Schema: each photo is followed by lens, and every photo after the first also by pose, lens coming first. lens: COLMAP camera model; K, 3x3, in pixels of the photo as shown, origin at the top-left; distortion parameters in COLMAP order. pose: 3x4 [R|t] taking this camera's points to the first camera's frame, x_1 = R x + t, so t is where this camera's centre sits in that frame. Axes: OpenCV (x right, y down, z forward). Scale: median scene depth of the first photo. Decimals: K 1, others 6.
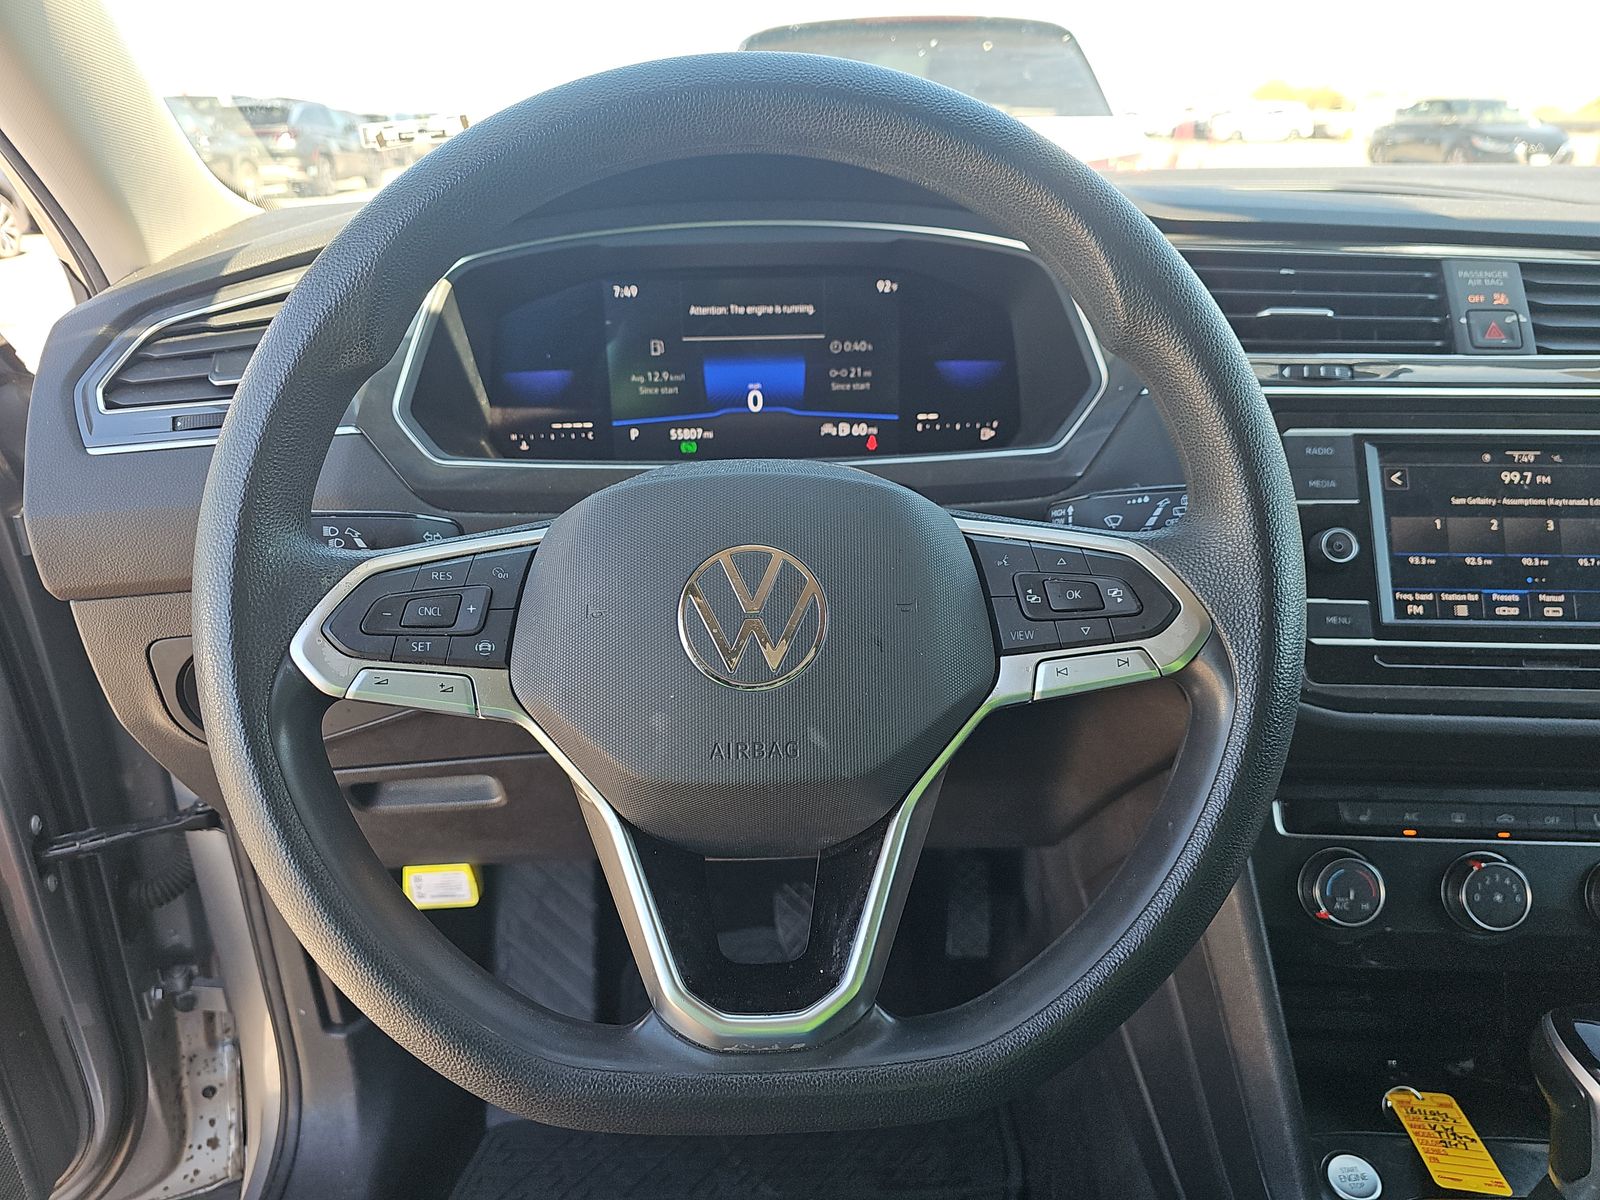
lens RADIAL K [[1114.1, 0, 800.0], [0, 1114.1, 600.0], [0, 0, 1]] dist [-0.007284, -0.003835]
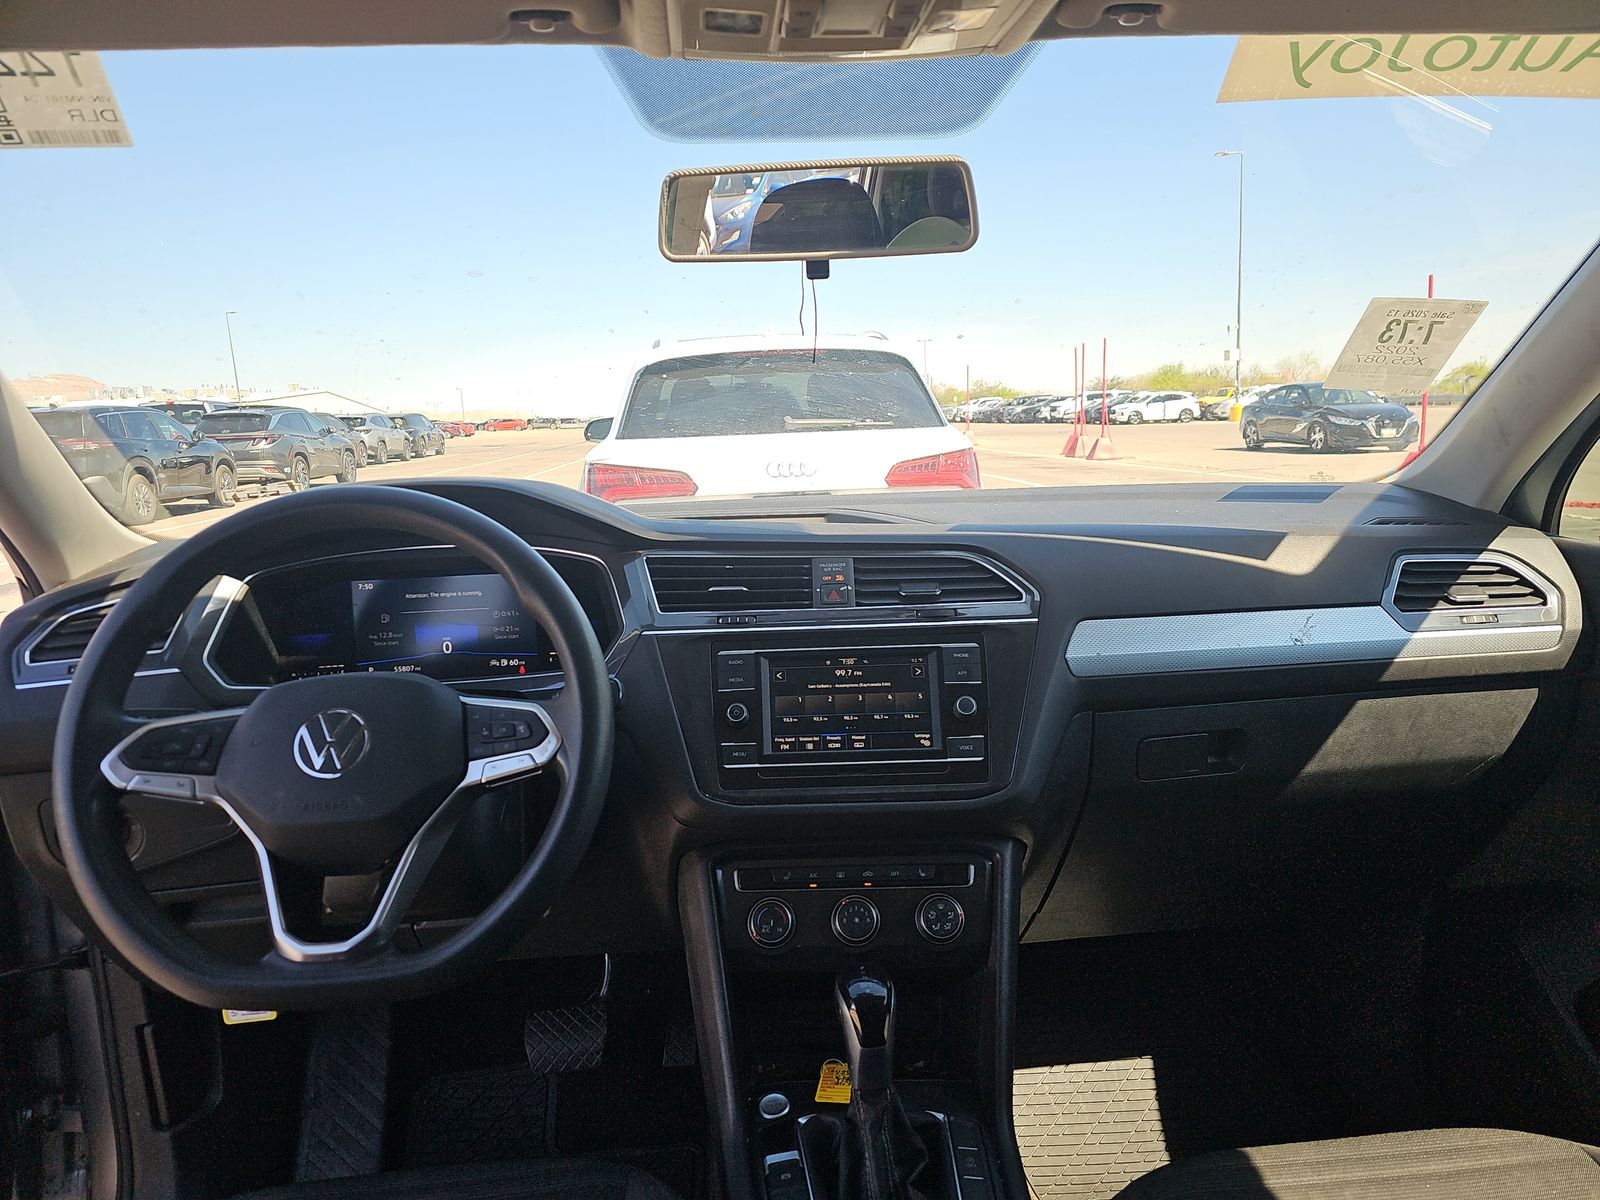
lens RADIAL K [[1031.7, 0, 800.0], [0, 1031.7, 600.0], [0, 0, 1]] dist [0.046491, -0.039782]
pose [[0.997616, -0.030258, 0.062029, 0.407857], [0.043775, 0.972262, -0.229763, 0.137824], [-0.053356, 0.231931, 0.971268, -0.577810]]
